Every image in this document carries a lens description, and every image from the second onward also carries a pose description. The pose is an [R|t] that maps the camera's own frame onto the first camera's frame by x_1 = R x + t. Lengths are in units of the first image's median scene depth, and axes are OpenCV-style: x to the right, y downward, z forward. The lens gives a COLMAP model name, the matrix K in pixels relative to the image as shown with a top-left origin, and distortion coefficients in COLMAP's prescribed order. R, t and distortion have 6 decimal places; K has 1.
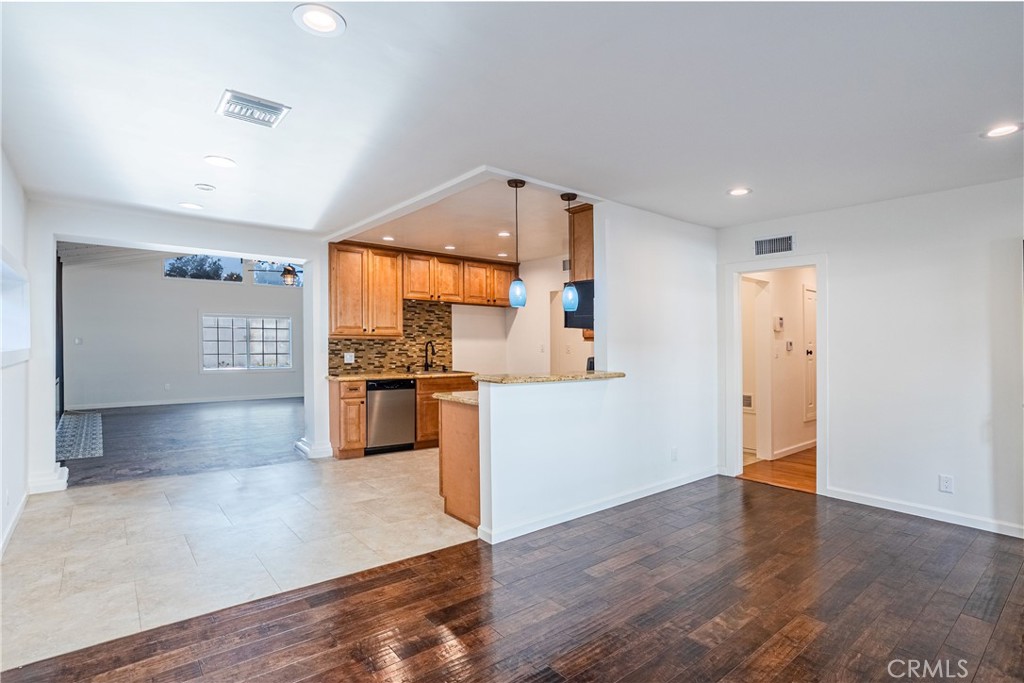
lens RADIAL K [[495.0, 0, 488.8], [0, 495.0, 352.7], [0, 0, 1]] dist [-0.005318, -0.000242]
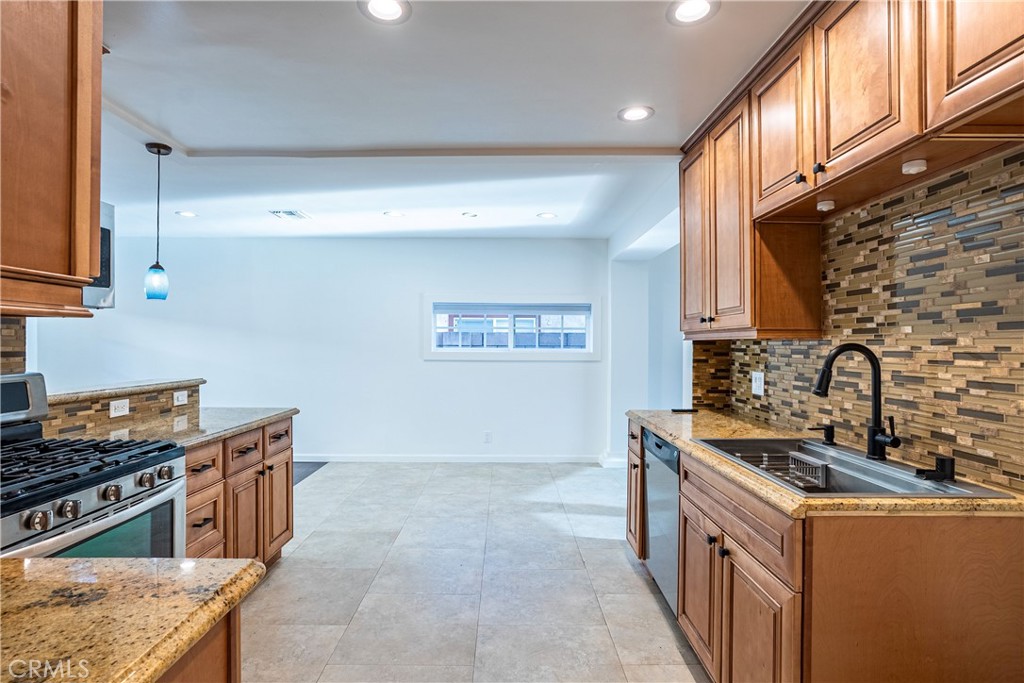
lens RADIAL K [[525.6, 0, 517.3], [0, 525.6, 340.2], [0, 0, 1]] dist [0.000905, 0.000482]
pose [[-0.603906, -0.016512, -0.796885, 0.217878], [-0.022085, 0.999748, -0.003979, -0.020606], [0.796750, 0.015197, -0.604118, 1.075042]]
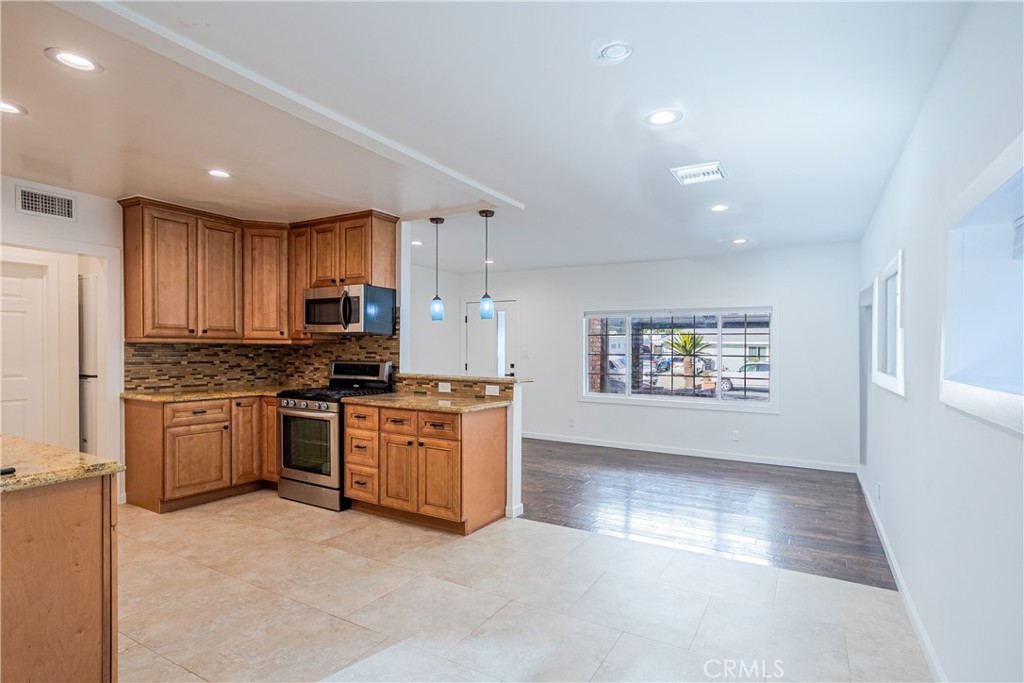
lens RADIAL K [[525.6, 0, 493.8], [0, 525.6, 358.3], [0, 0, 1]] dist [0.000905, 0.000482]
pose [[-0.340660, -0.029166, 0.939734, -0.601872], [0.000810, 0.999509, 0.031315, -0.022945], [-0.940186, 0.011429, -0.340469, 0.756175]]
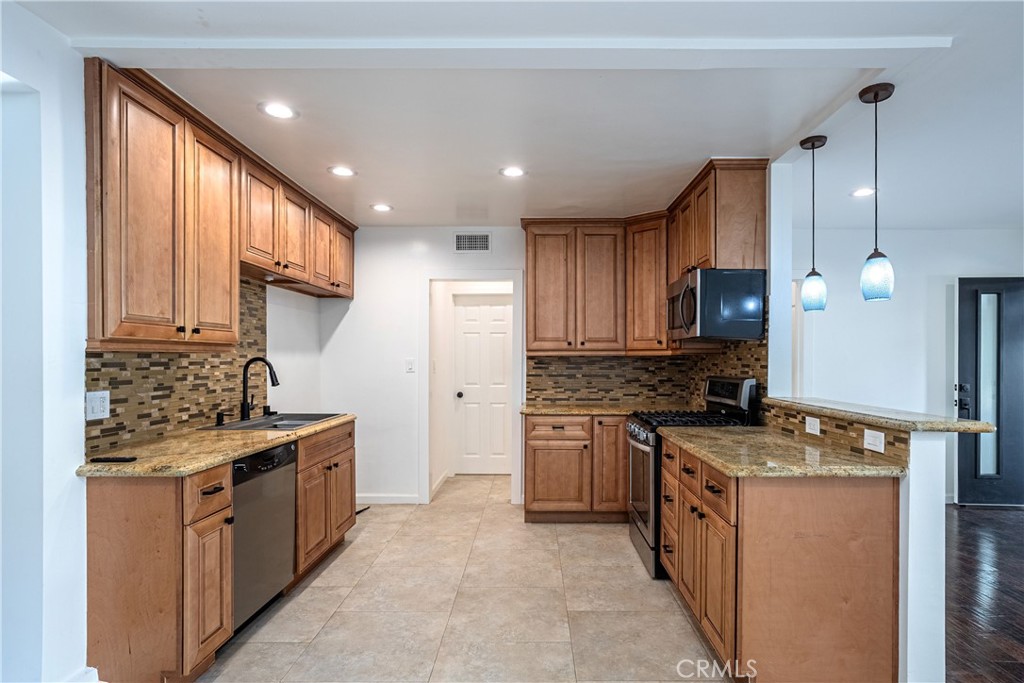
lens RADIAL K [[534.3, 0, 533.8], [0, 534.3, 369.5], [0, 0, 1]] dist [-0.007006, 0.002509]
pose [[0.620270, -0.023105, 0.784048, -0.375285], [0.016588, 0.999729, 0.016338, -0.015809], [-0.784213, 0.002872, 0.620485, 0.493685]]
